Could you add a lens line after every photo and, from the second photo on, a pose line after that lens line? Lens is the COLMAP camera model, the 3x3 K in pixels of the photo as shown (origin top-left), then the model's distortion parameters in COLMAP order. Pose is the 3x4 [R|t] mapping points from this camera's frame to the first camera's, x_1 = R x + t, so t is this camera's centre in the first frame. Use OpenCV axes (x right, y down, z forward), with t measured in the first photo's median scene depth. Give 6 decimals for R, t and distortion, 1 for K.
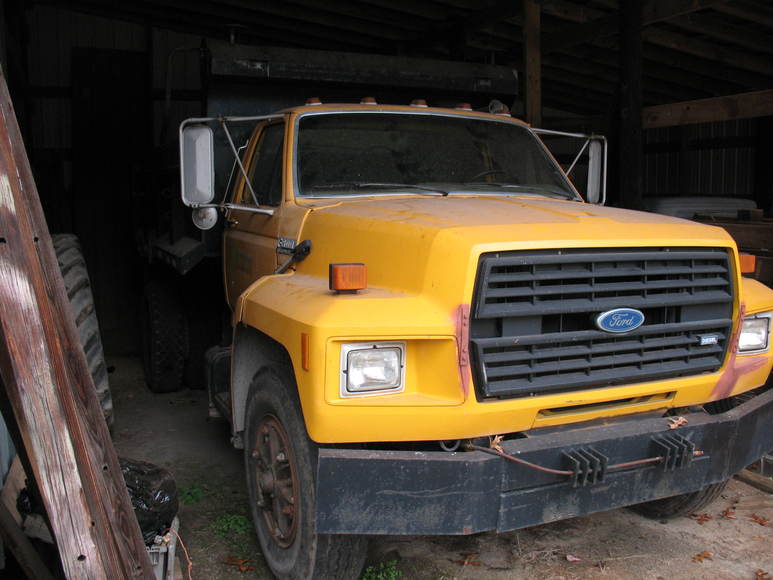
lens RADIAL K [[782.8, 0, 390.8], [0, 782.8, 291.9], [0, 0, 1]] dist [-0.114851, 0.000000]
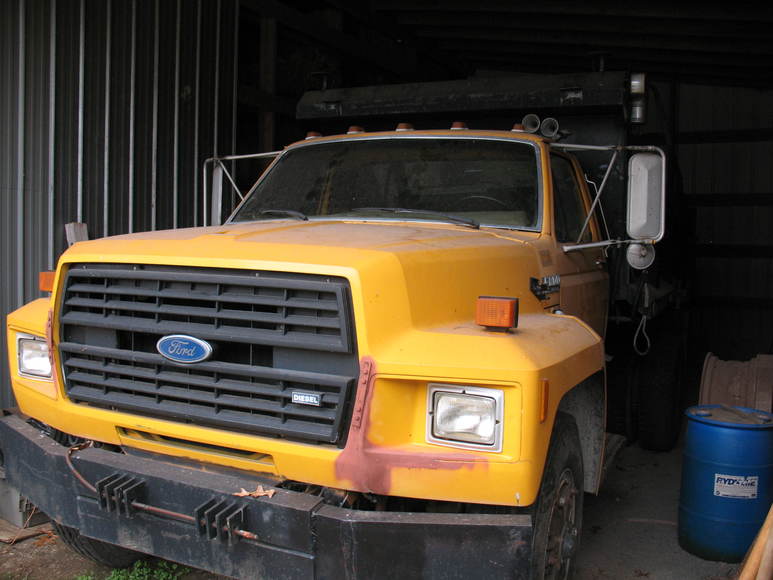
lens RADIAL K [[782.8, 0, 390.1], [0, 782.8, 289.4], [0, 0, 1]] dist [-0.114851, 0.000000]
pose [[0.645120, 0.058943, -0.761804, 1.067046], [-0.117353, 0.992834, -0.022560, -0.036609], [0.755016, 0.103954, 0.647414, 0.568518]]
